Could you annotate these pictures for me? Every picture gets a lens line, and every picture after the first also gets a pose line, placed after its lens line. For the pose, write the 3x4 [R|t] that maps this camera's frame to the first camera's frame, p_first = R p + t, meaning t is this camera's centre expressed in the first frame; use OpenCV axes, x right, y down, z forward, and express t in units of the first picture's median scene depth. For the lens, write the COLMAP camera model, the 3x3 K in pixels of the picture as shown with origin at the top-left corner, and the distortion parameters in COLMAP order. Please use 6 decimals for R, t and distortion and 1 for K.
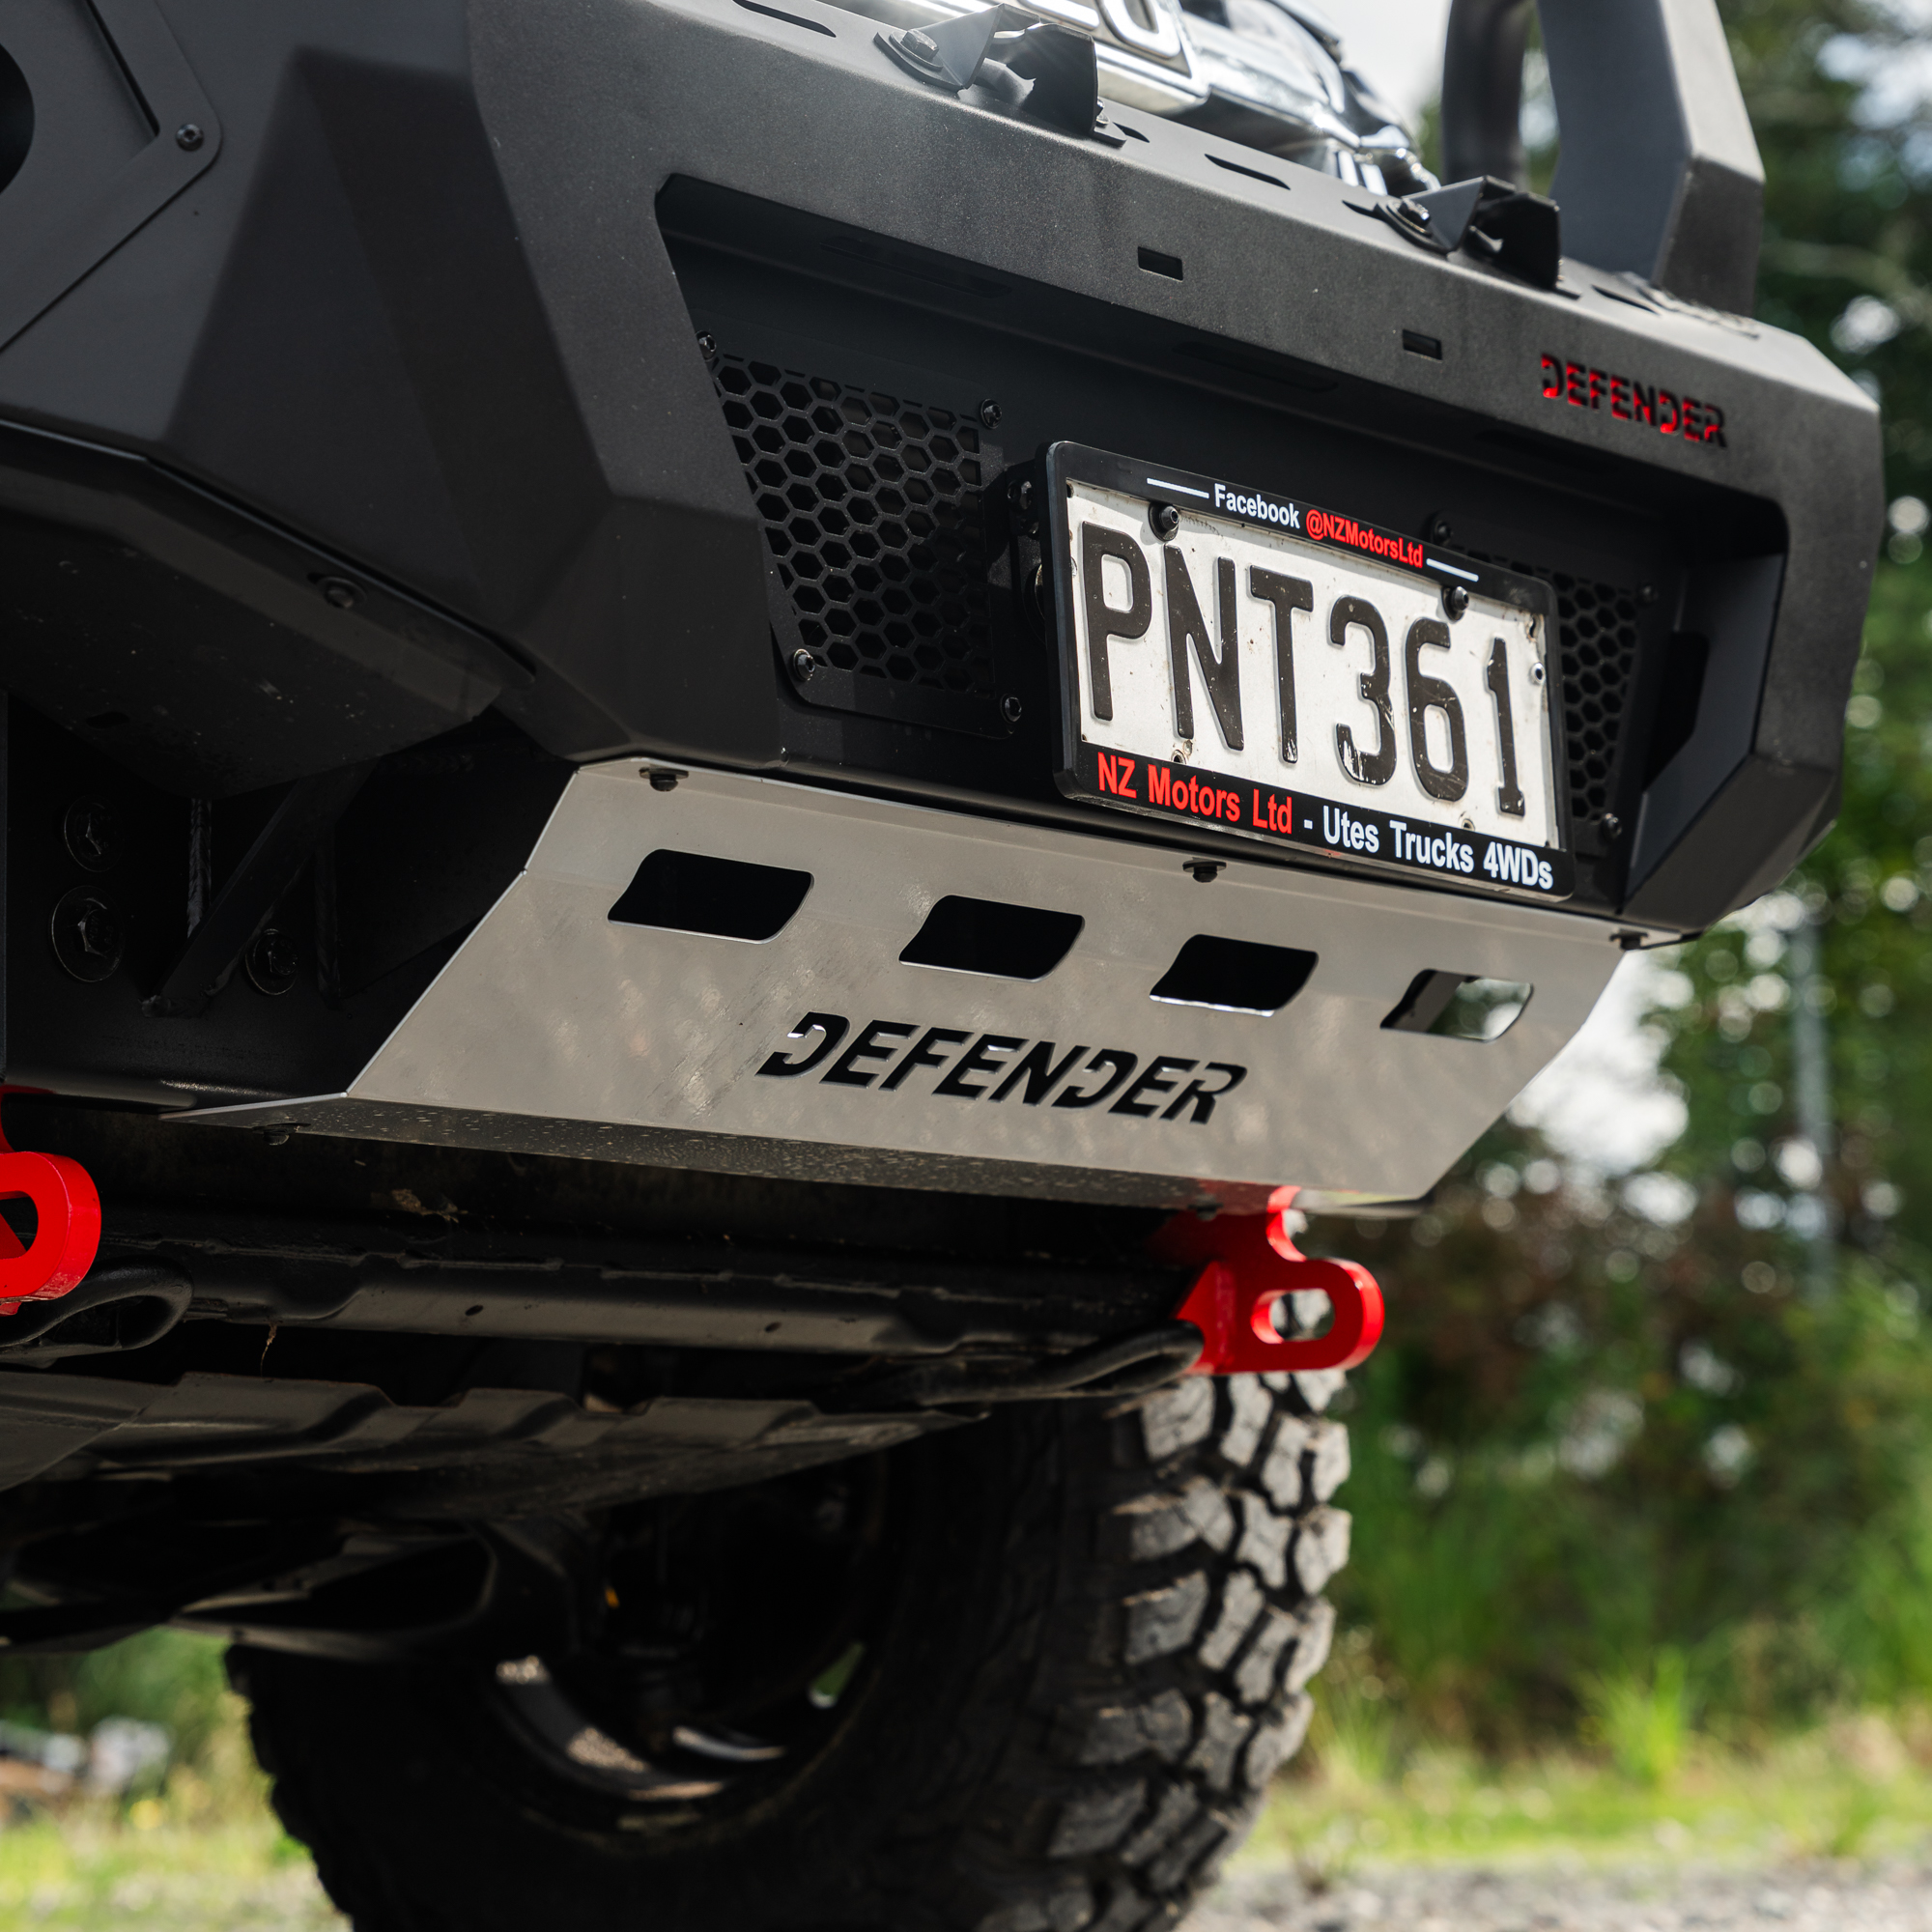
lens RADIAL K [[5583.5, 0, 957.8], [0, 5583.5, 1019.4], [0, 0, 1]] dist [-0.007748, 0.000000]
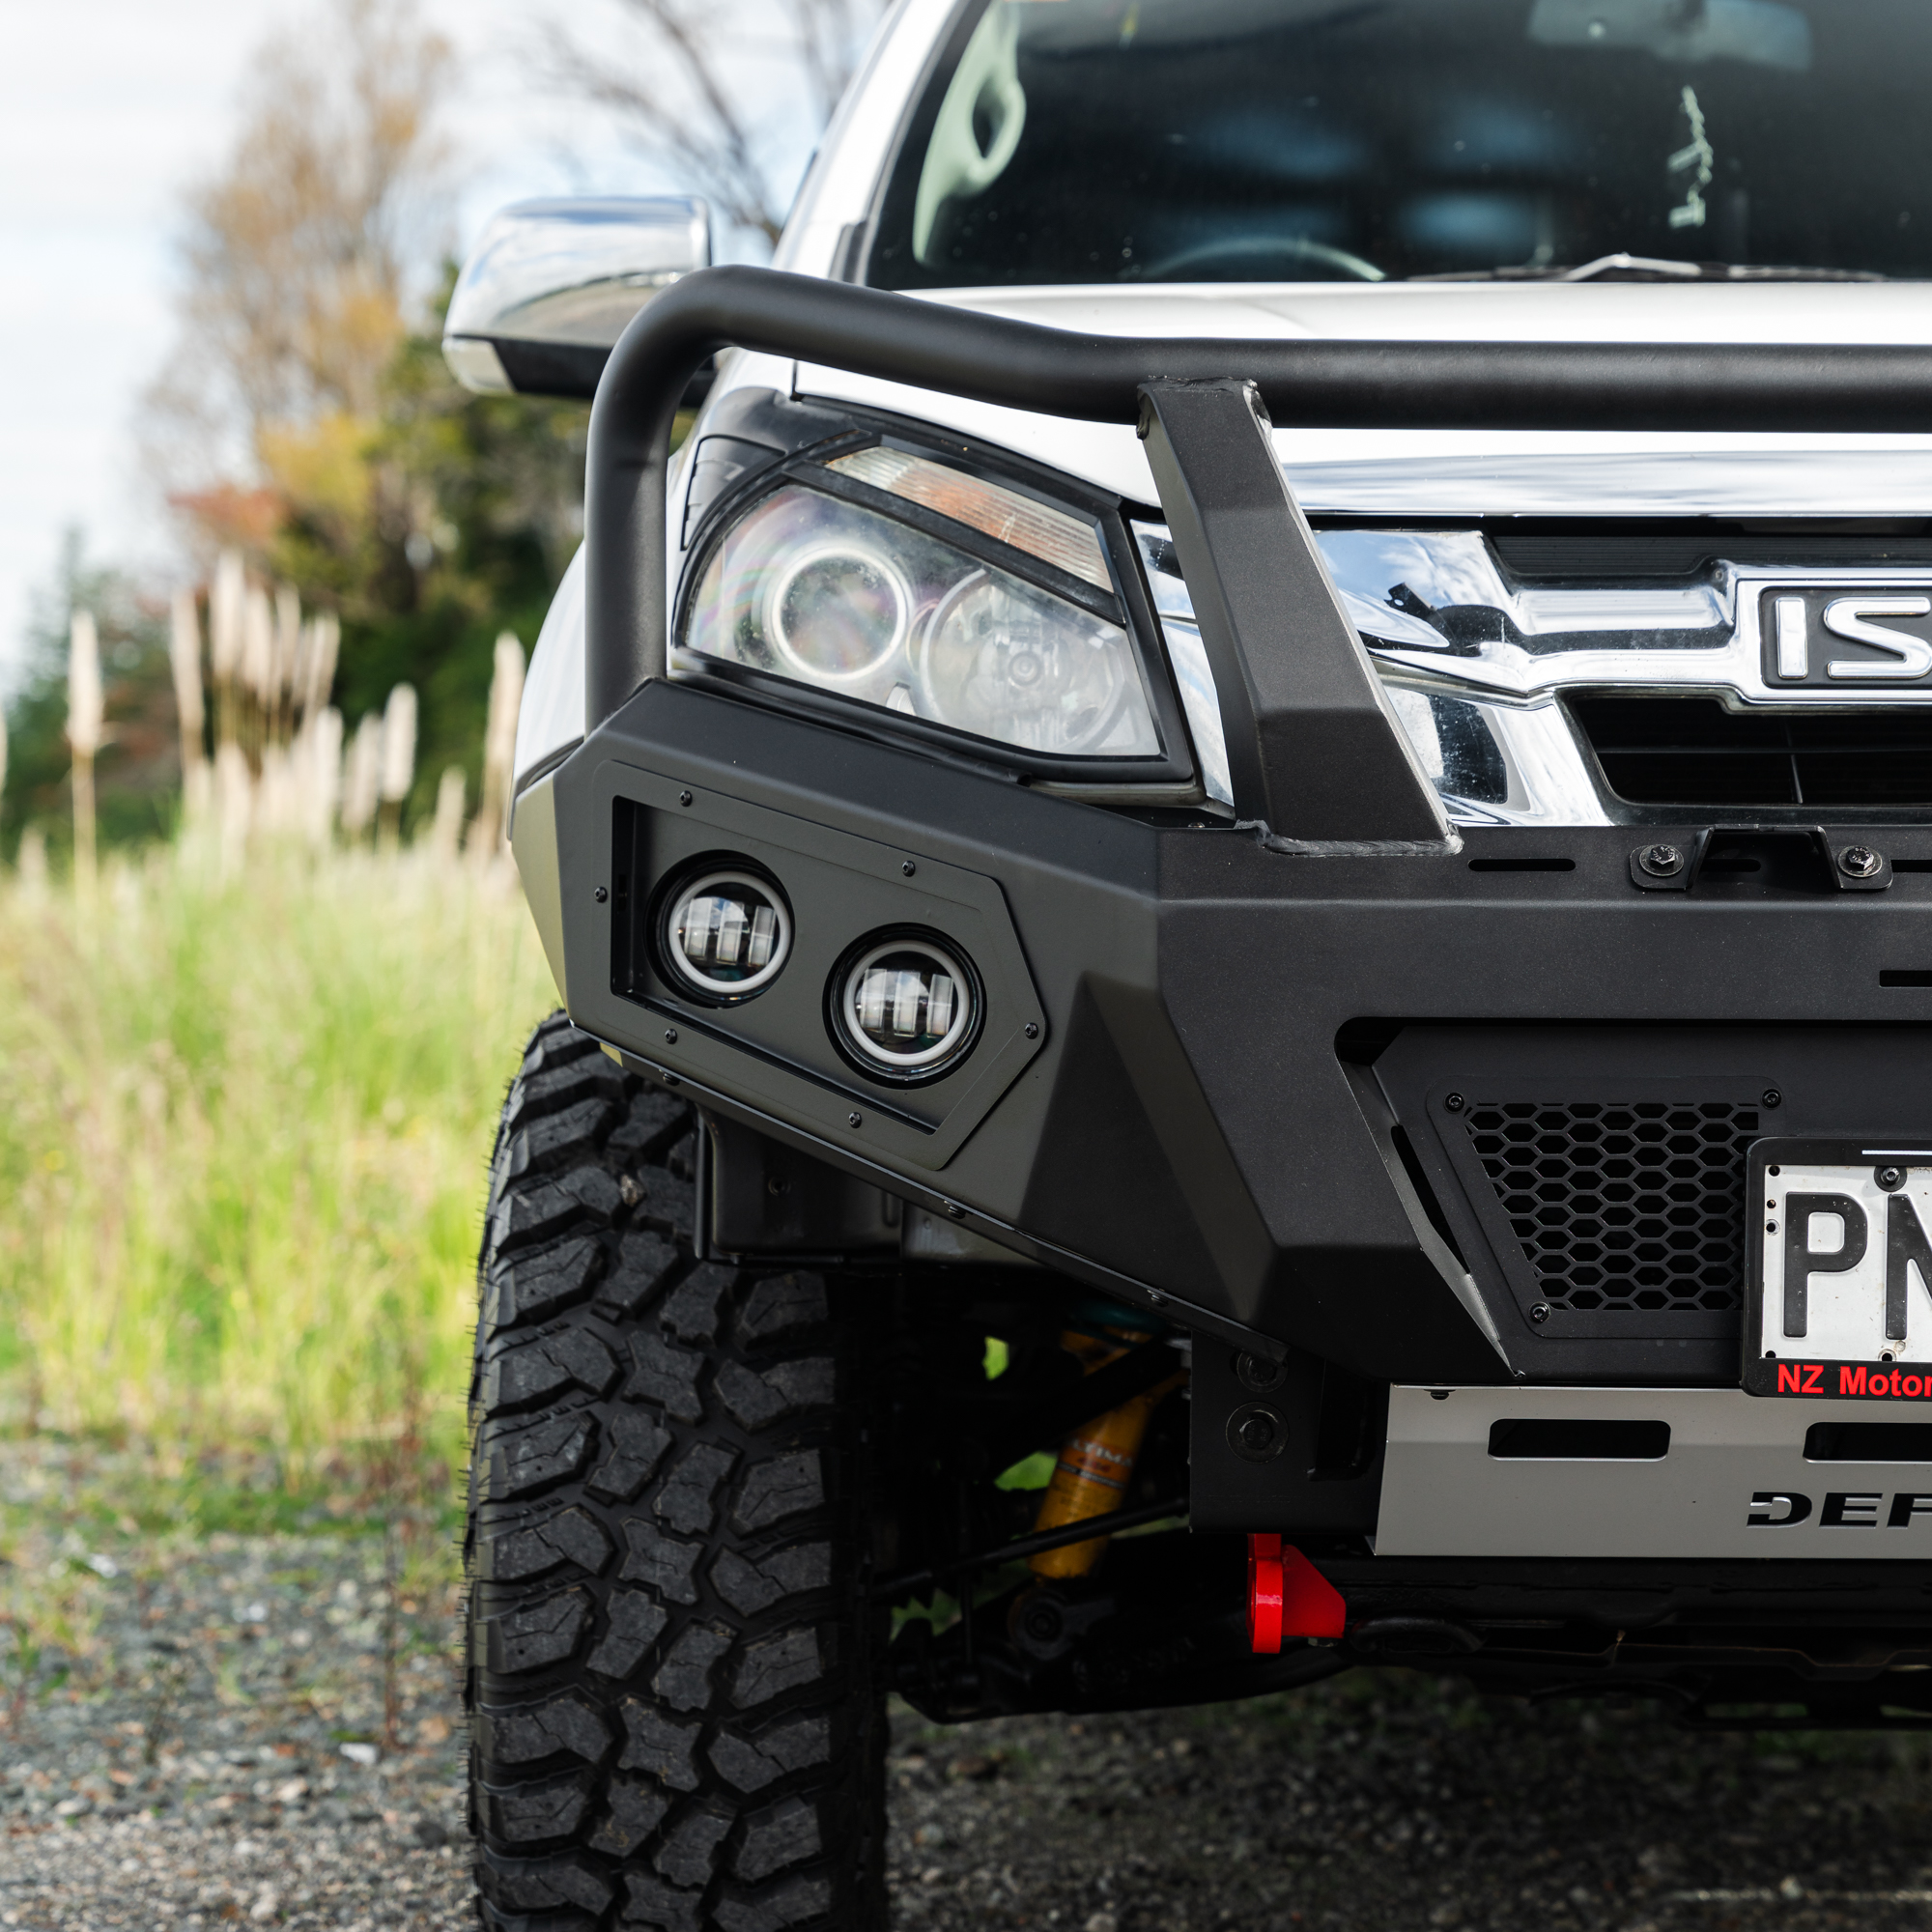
lens RADIAL K [[5679.5, 0, 946.9], [0, 5679.5, 961.8], [0, 0, 1]] dist [0.051127, 0.000000]
pose [[0.610232, 0.042511, -0.791082, 0.931983], [0.072427, 0.991384, 0.109144, -0.290715], [0.788905, -0.123899, 0.601895, -0.009718]]
